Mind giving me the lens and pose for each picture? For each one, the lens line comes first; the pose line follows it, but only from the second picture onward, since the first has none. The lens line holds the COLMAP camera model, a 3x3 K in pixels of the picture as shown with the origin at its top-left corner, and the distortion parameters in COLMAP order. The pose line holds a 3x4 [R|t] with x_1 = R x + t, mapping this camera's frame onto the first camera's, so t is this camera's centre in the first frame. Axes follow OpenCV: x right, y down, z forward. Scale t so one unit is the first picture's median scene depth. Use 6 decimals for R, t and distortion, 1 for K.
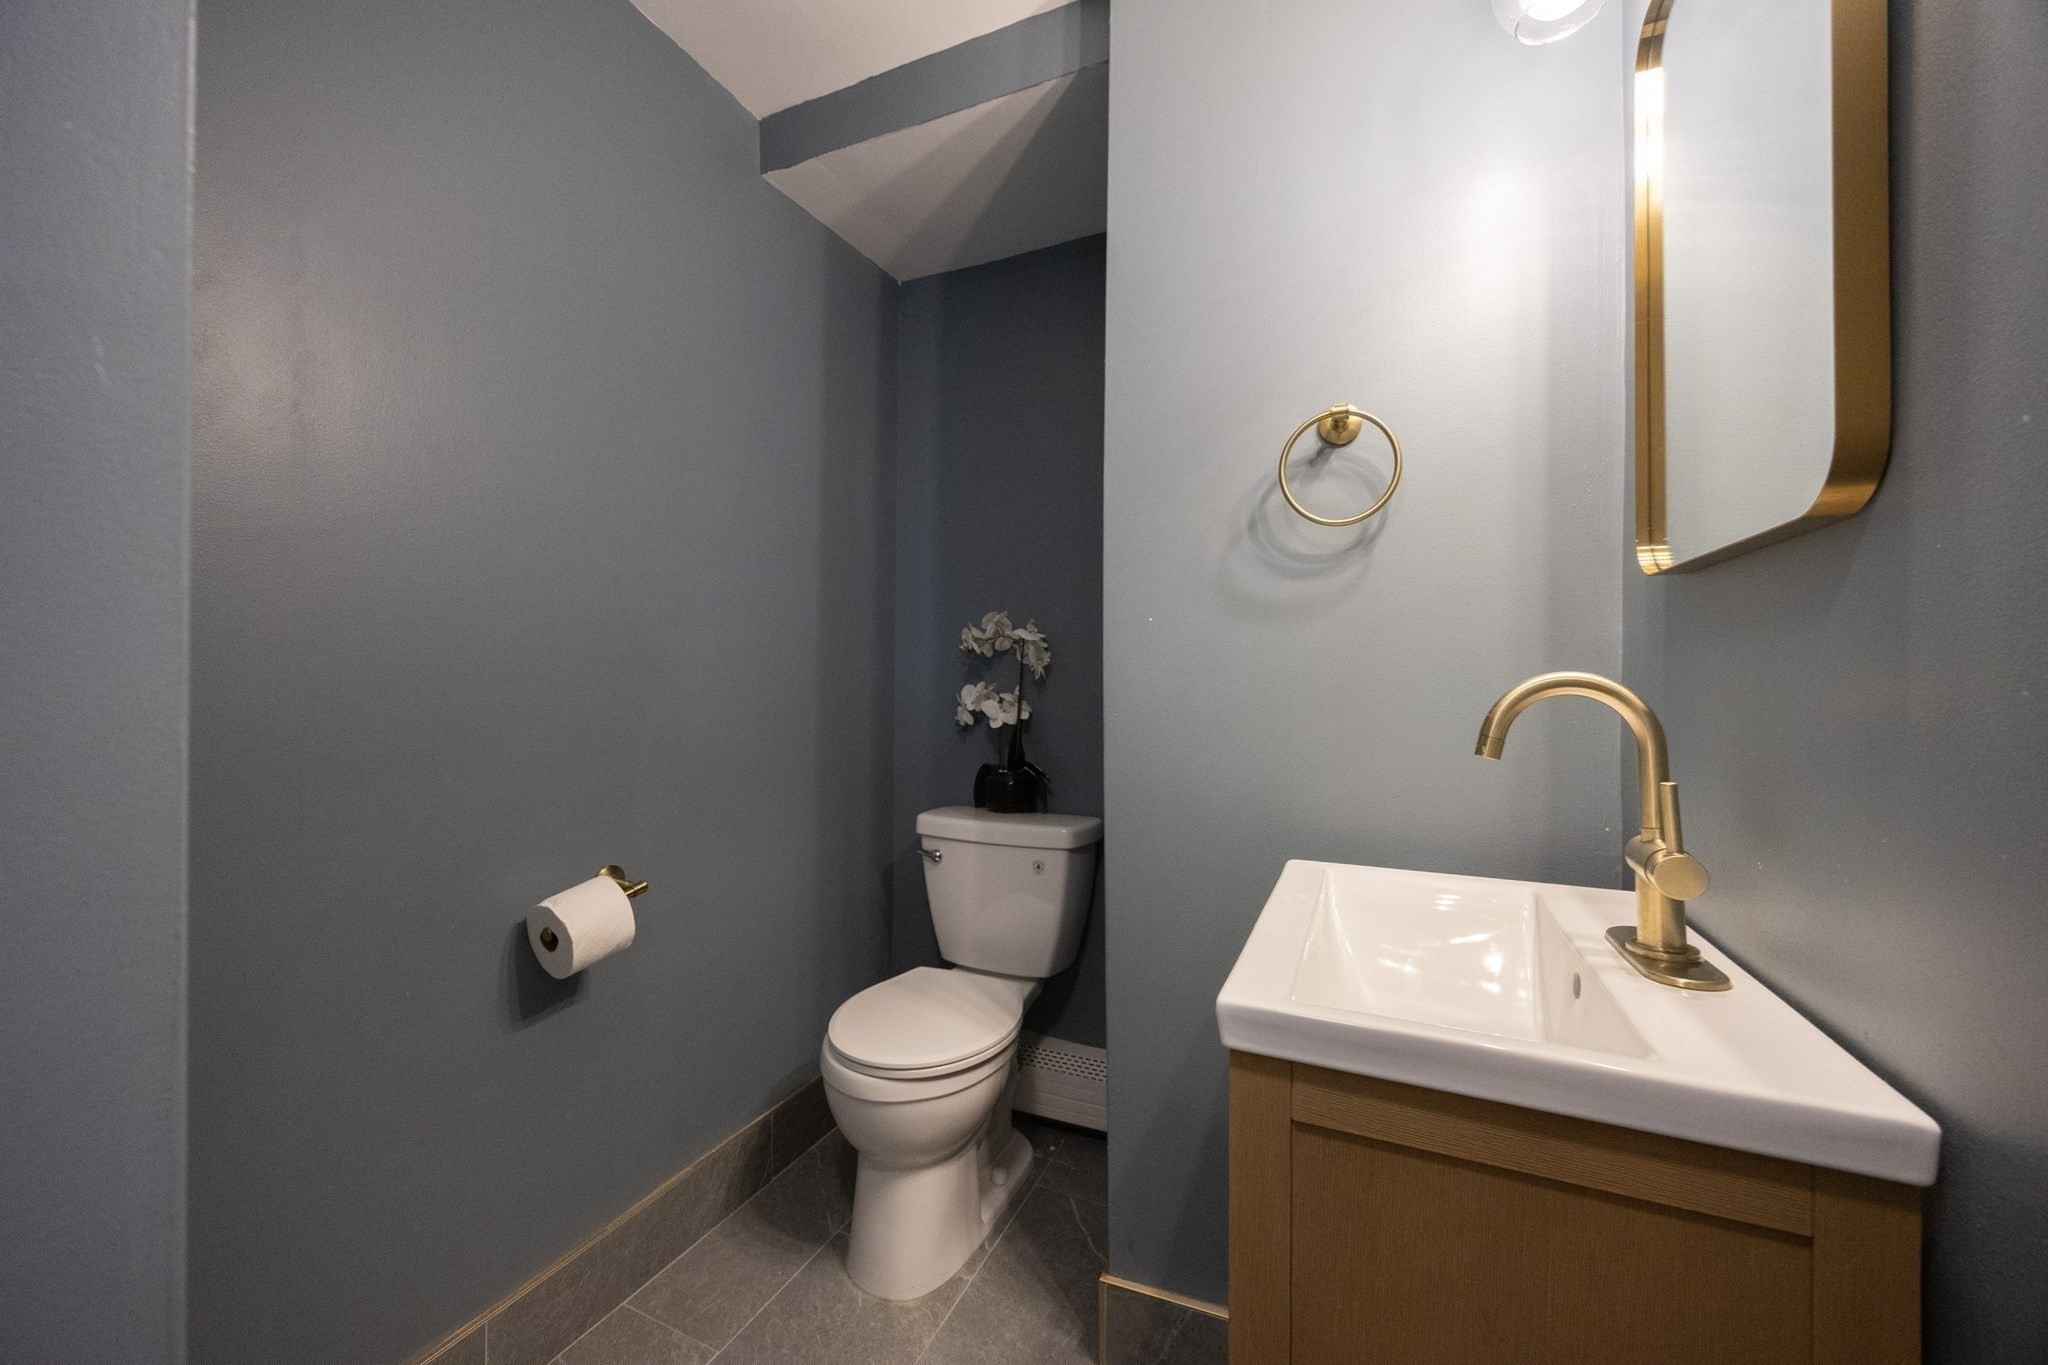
lens RADIAL K [[786.7, 0, 1024.3], [0, 786.7, 677.8], [0, 0, 1]] dist [-0.001386, -0.000086]
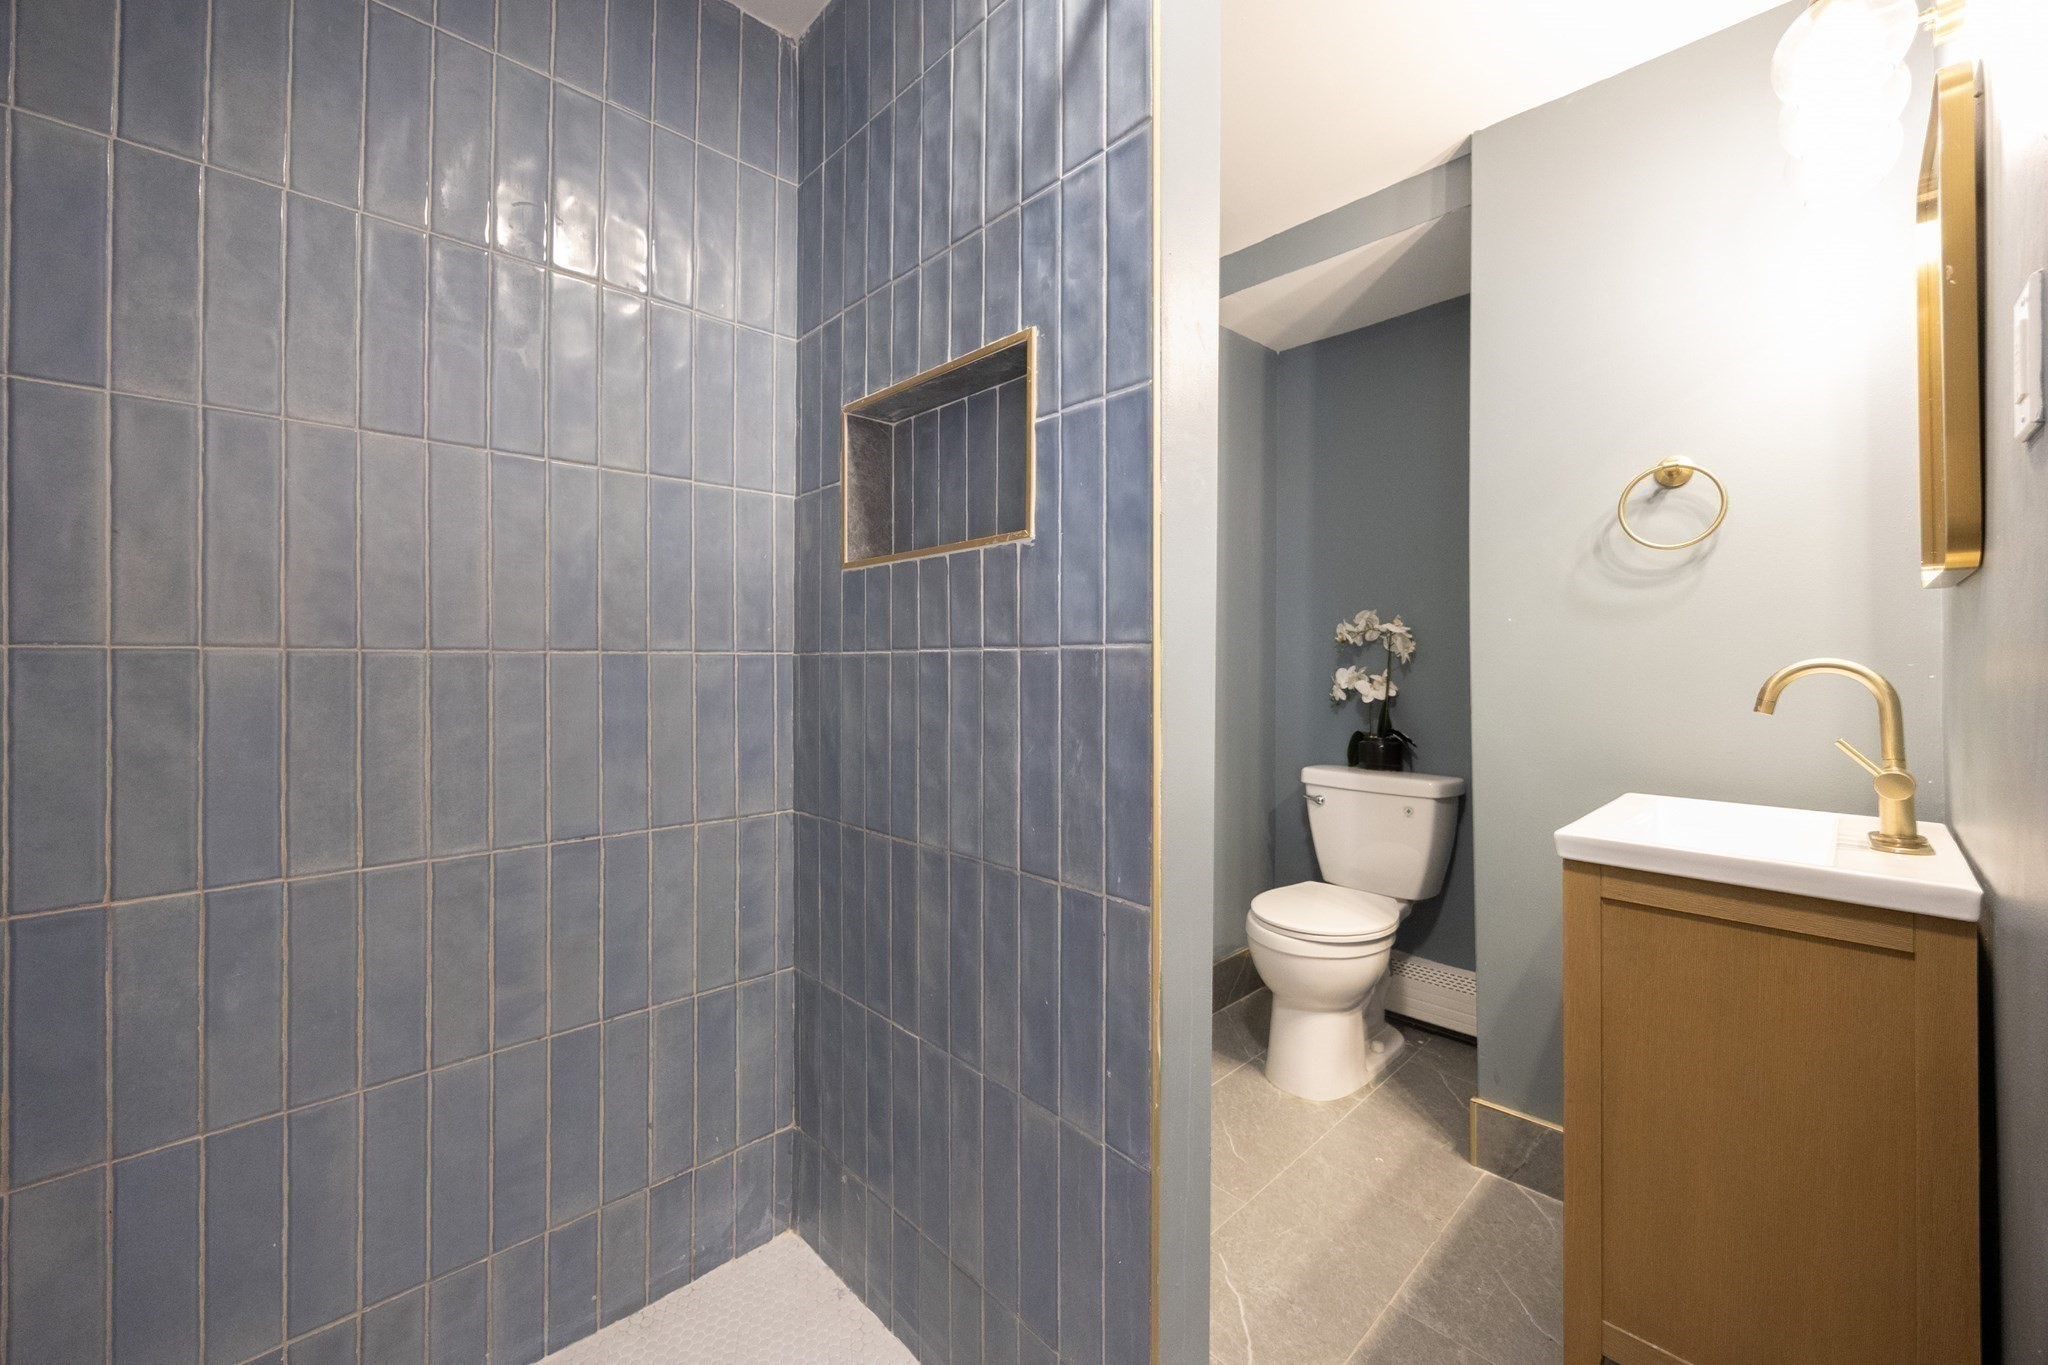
lens RADIAL K [[786.7, 0, 1021.8], [0, 786.7, 653.7], [0, 0, 1]] dist [-0.001386, -0.000086]
pose [[0.923091, -0.005544, -0.384542, -0.073007], [0.000987, 0.999927, -0.012047, 0.000544], [0.384581, 0.010740, 0.923029, -0.439112]]
